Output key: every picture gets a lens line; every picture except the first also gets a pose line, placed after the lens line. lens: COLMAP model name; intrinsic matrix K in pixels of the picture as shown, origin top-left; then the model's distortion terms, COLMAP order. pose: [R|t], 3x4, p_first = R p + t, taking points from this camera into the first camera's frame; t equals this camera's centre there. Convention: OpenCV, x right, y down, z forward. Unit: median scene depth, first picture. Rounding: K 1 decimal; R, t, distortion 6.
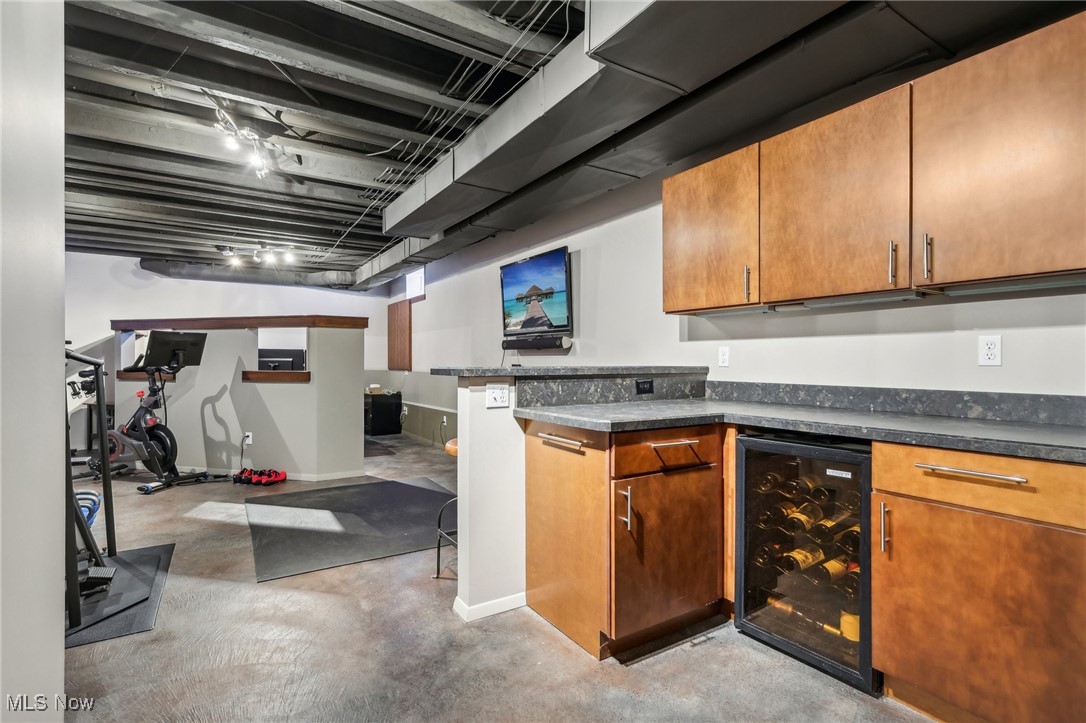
lens RADIAL K [[517.3, 0, 543.0], [0, 517.3, 361.5], [0, 0, 1]] dist [0.001830, 0.000244]
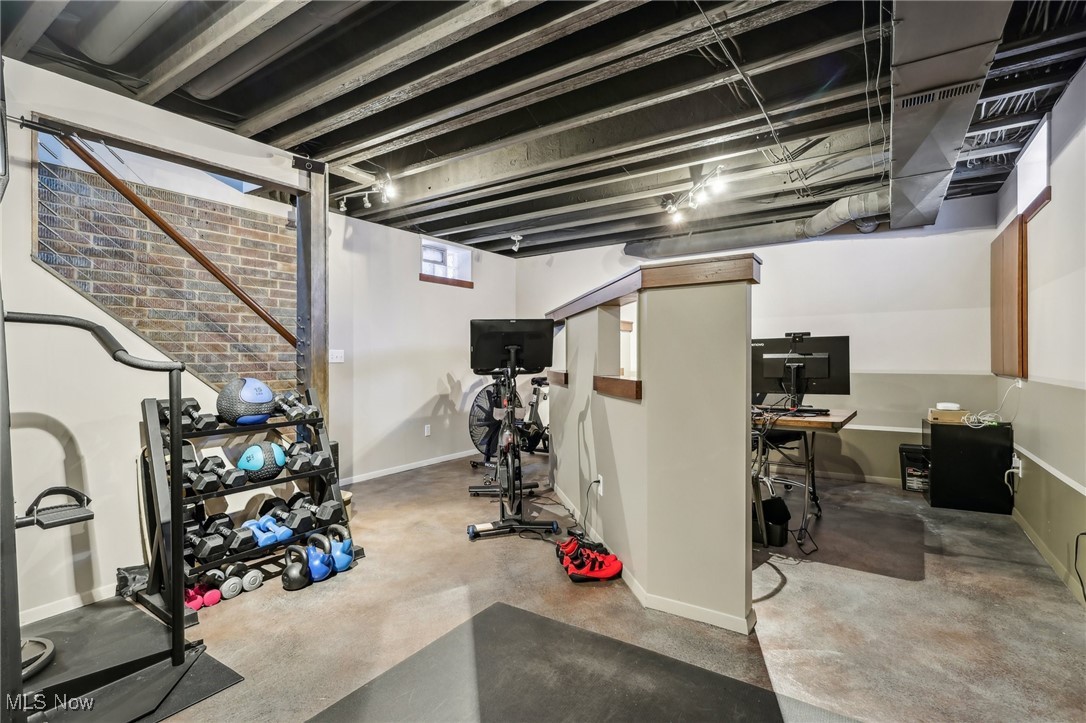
lens RADIAL K [[517.3, 0, 543.0], [0, 517.3, 361.5], [0, 0, 1]] dist [0.001830, 0.000244]
pose [[0.402149, 0.000635, -0.915574, -0.025093], [0.007524, 0.999964, 0.003999, -0.001765], [0.915543, -0.008497, 0.402130, 0.563756]]
